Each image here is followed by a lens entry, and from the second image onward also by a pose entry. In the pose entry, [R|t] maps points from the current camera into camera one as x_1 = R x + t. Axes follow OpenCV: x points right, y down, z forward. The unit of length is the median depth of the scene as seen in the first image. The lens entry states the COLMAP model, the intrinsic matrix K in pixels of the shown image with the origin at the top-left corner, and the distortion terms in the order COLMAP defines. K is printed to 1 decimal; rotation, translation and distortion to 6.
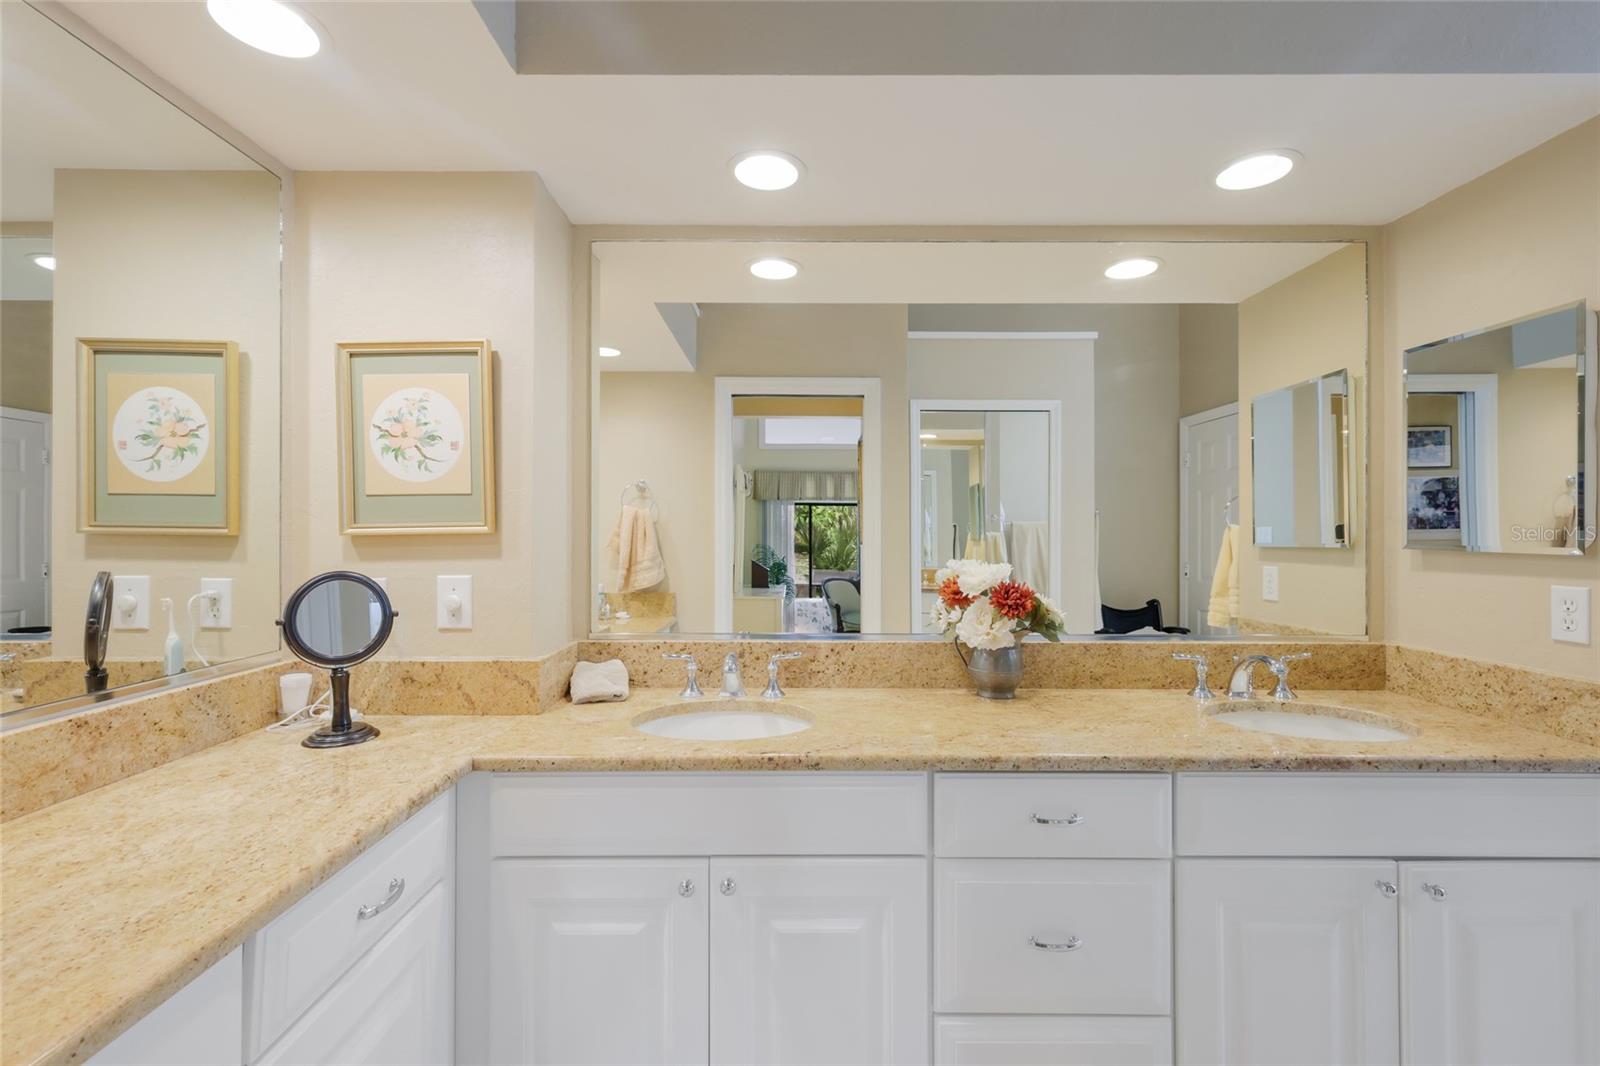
lens RADIAL K [[692.1, 0, 805.3], [0, 692.1, 536.4], [0, 0, 1]] dist [0.004659, 0.000312]
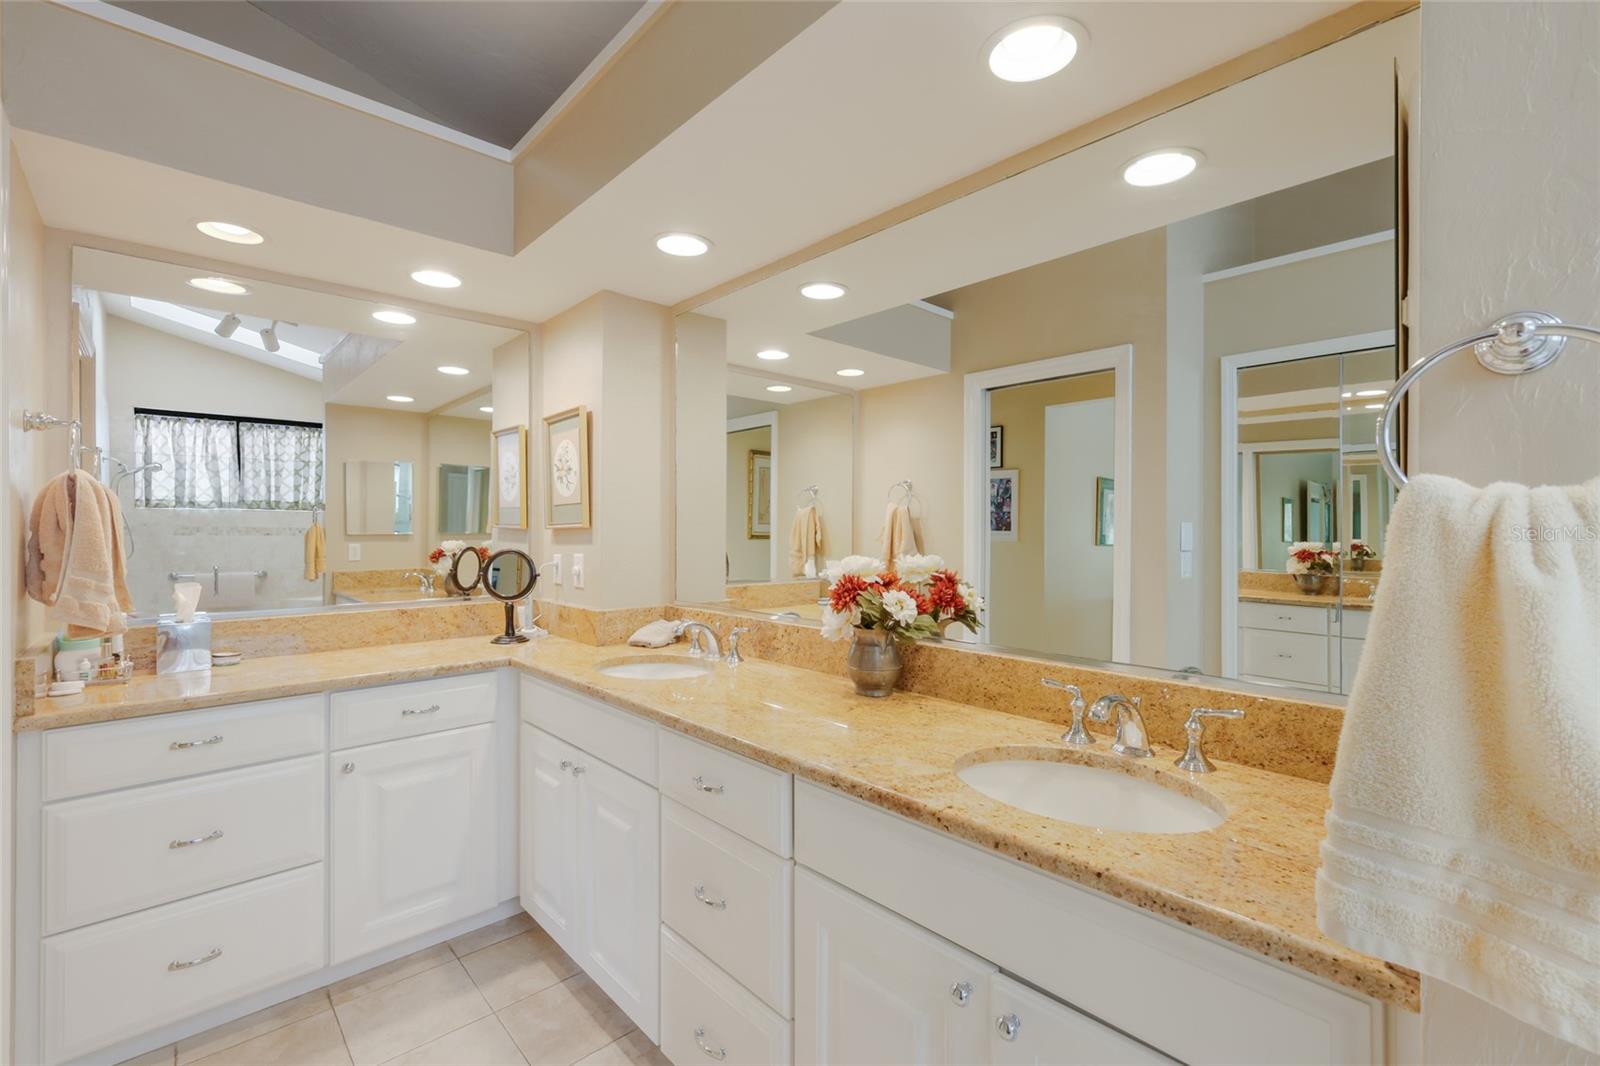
lens RADIAL K [[706.0, 0, 804.8], [0, 706.0, 517.0], [0, 0, 1]] dist [0.001428, 0.000378]
pose [[0.676325, -0.011390, -0.736516, 1.160250], [-0.002652, 0.999836, -0.017898, -0.001792], [0.736599, 0.014058, 0.676184, 0.302486]]
